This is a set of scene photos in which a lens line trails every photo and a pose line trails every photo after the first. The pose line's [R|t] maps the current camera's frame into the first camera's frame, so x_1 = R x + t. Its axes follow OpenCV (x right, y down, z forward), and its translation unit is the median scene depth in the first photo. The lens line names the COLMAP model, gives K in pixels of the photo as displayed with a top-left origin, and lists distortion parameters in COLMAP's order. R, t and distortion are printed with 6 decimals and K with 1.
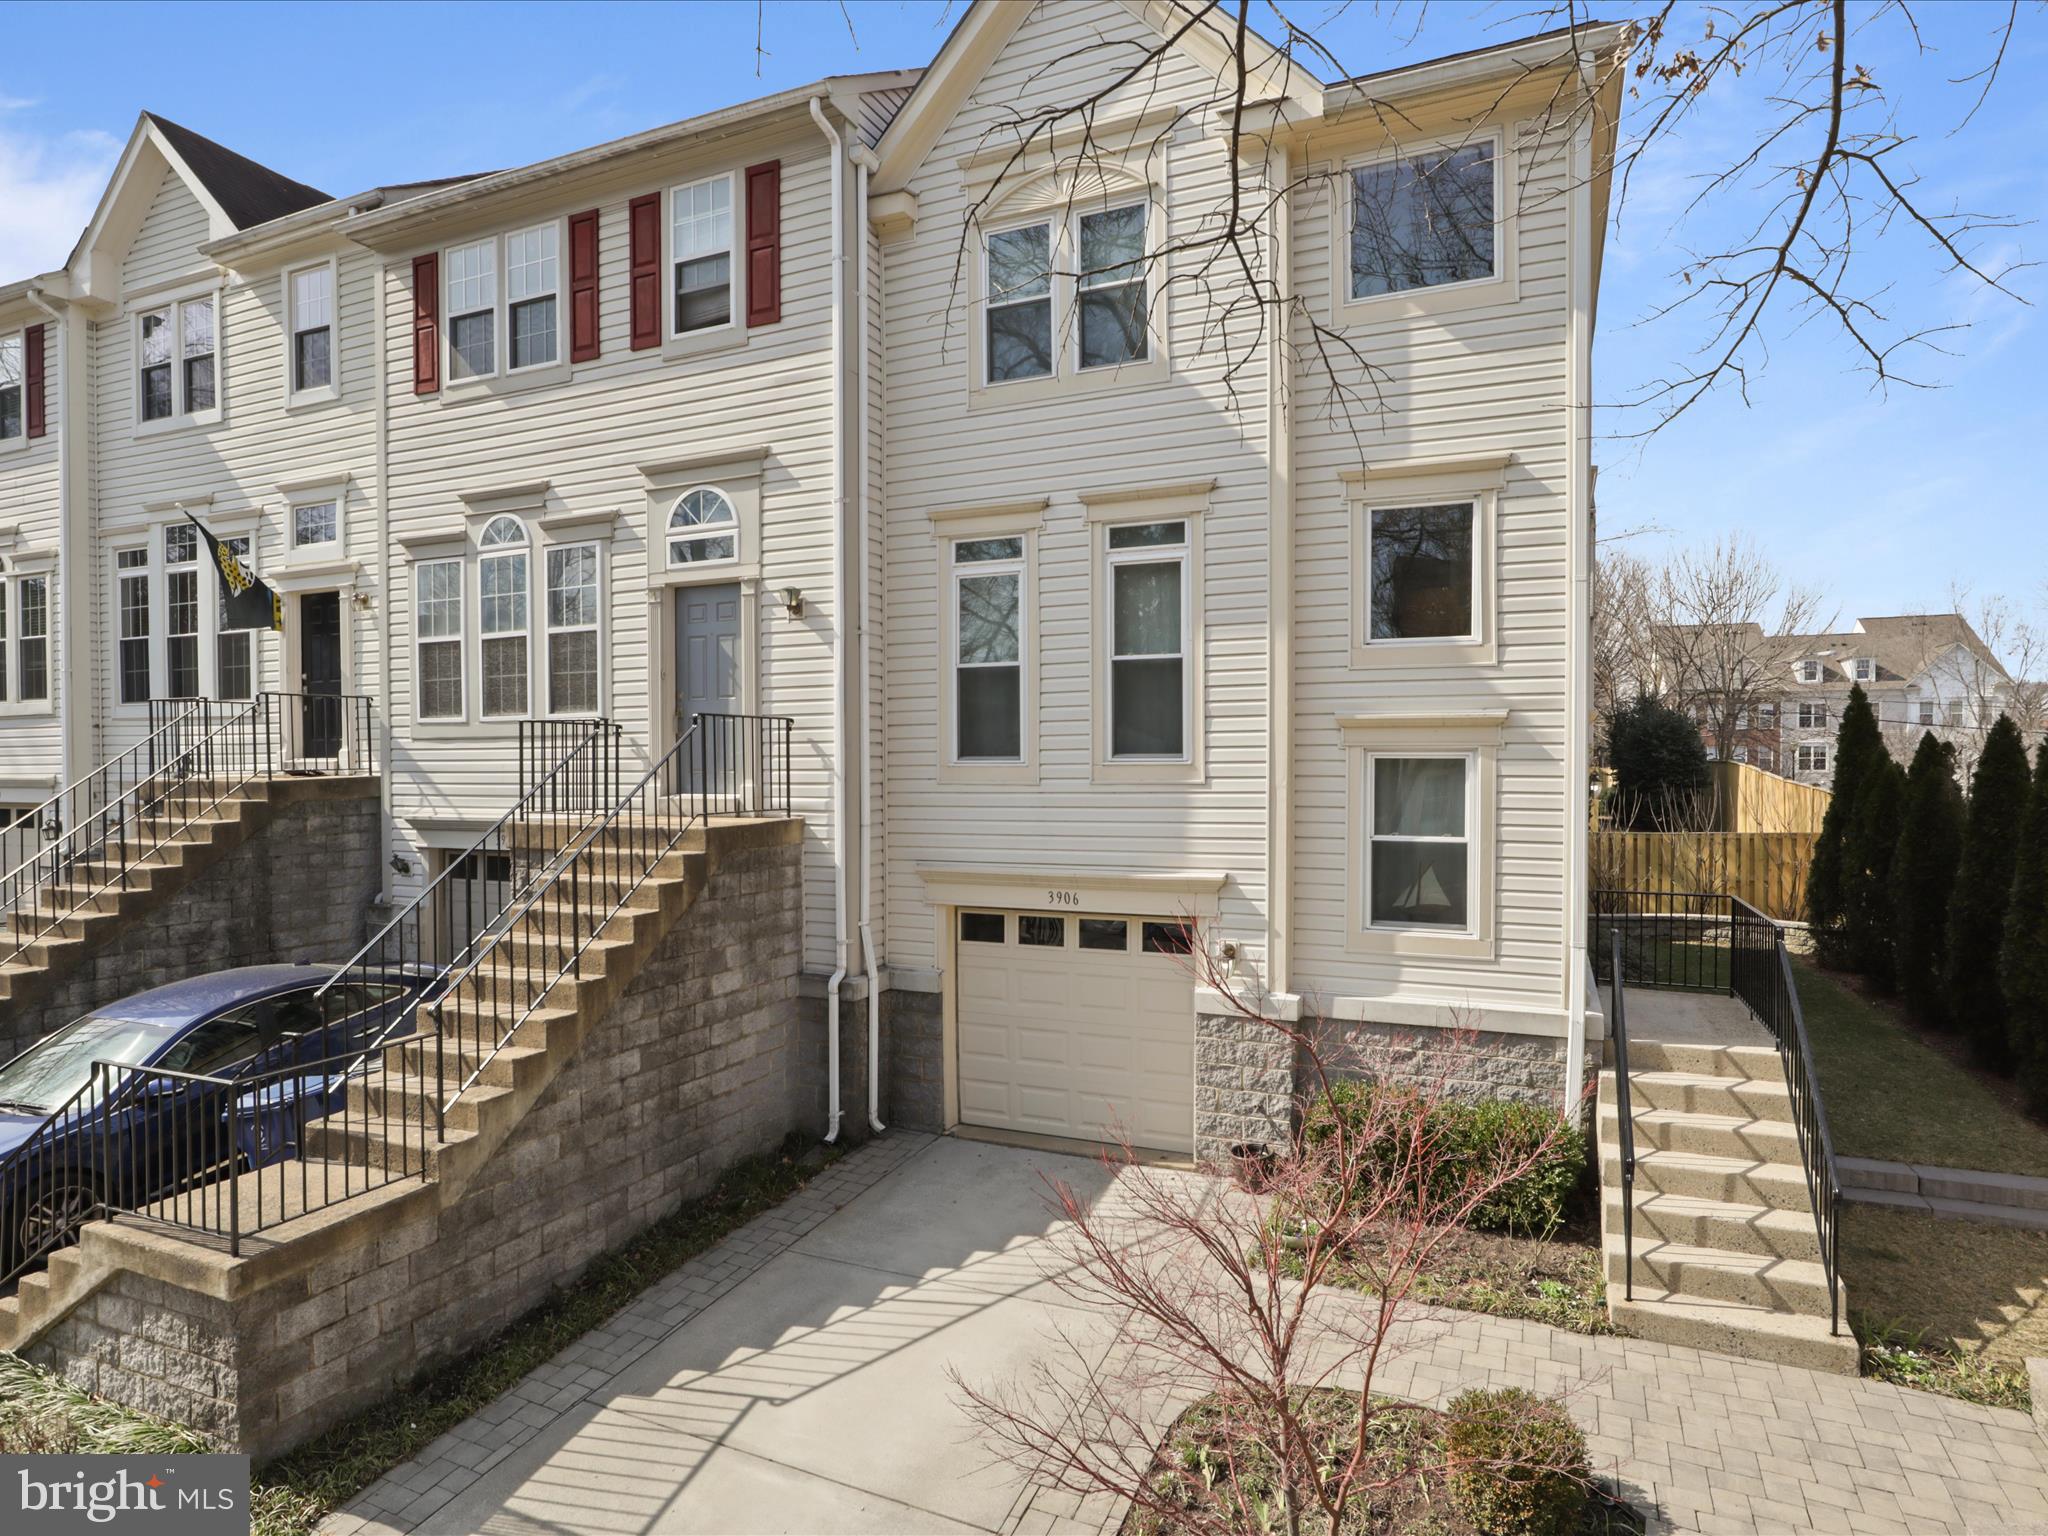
lens RADIAL K [[1149.9, 0, 1016.5], [0, 1149.9, 780.5], [0, 0, 1]] dist [-0.017710, 0.010623]
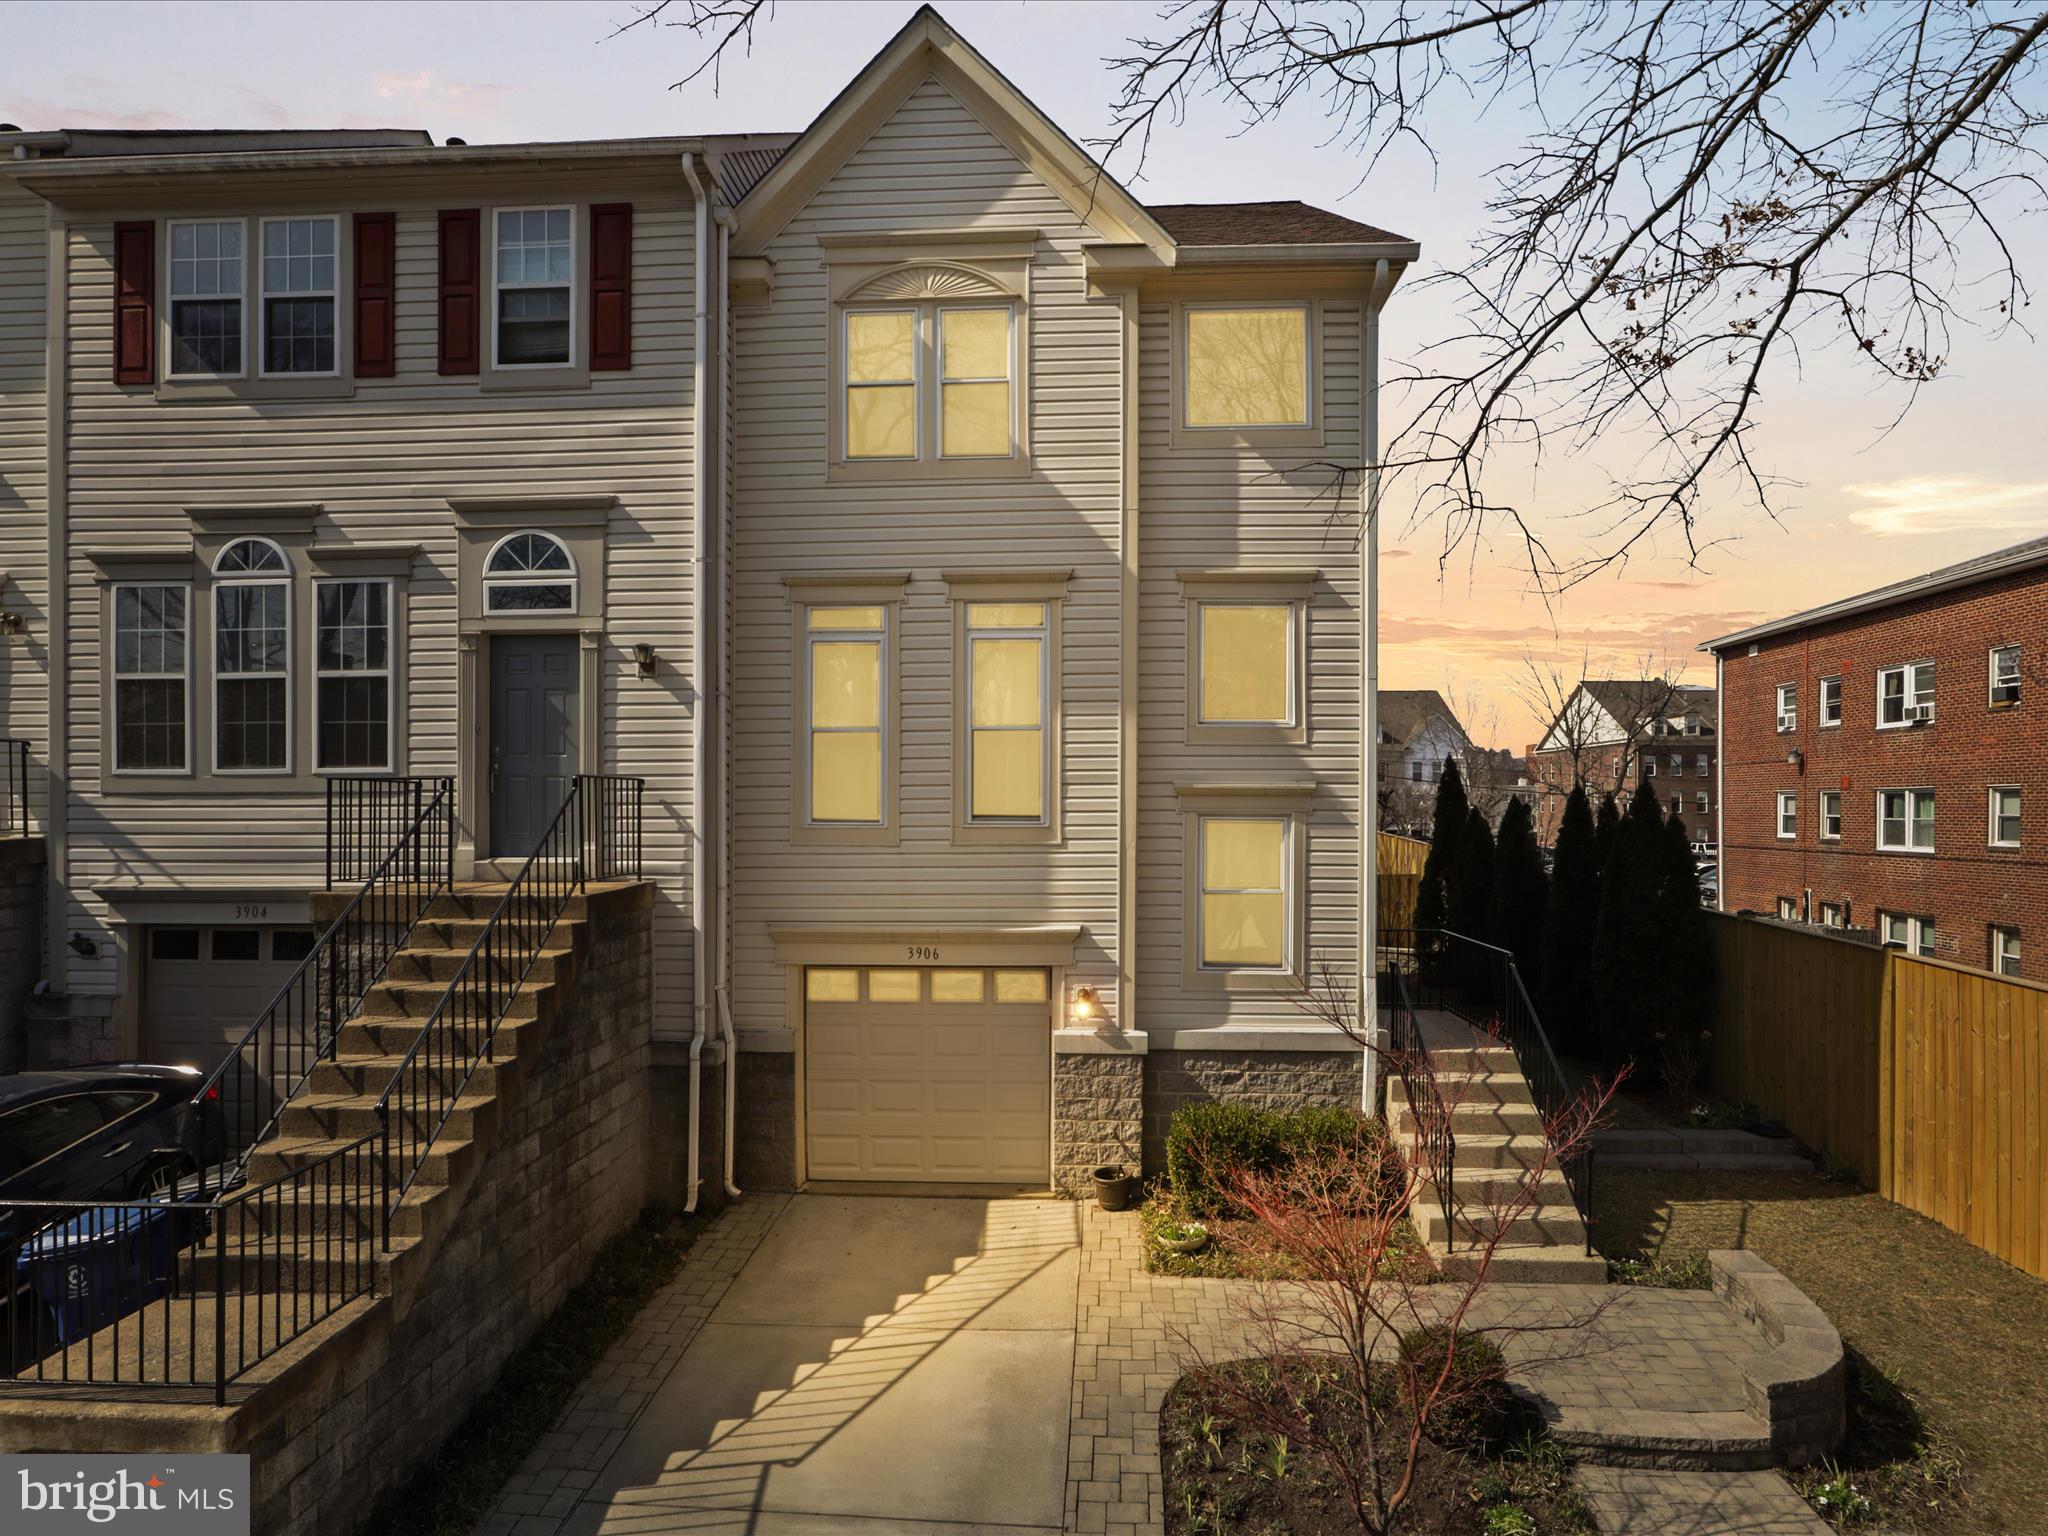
lens RADIAL K [[1149.9, 0, 1035.6], [0, 1149.9, 811.3], [0, 0, 1]] dist [-0.017710, 0.010623]
pose [[0.935324, 0.002635, 0.353782, -0.250105], [0.002513, 0.999898, -0.014093, -0.013400], [-0.353783, 0.014070, 0.935222, -0.023391]]
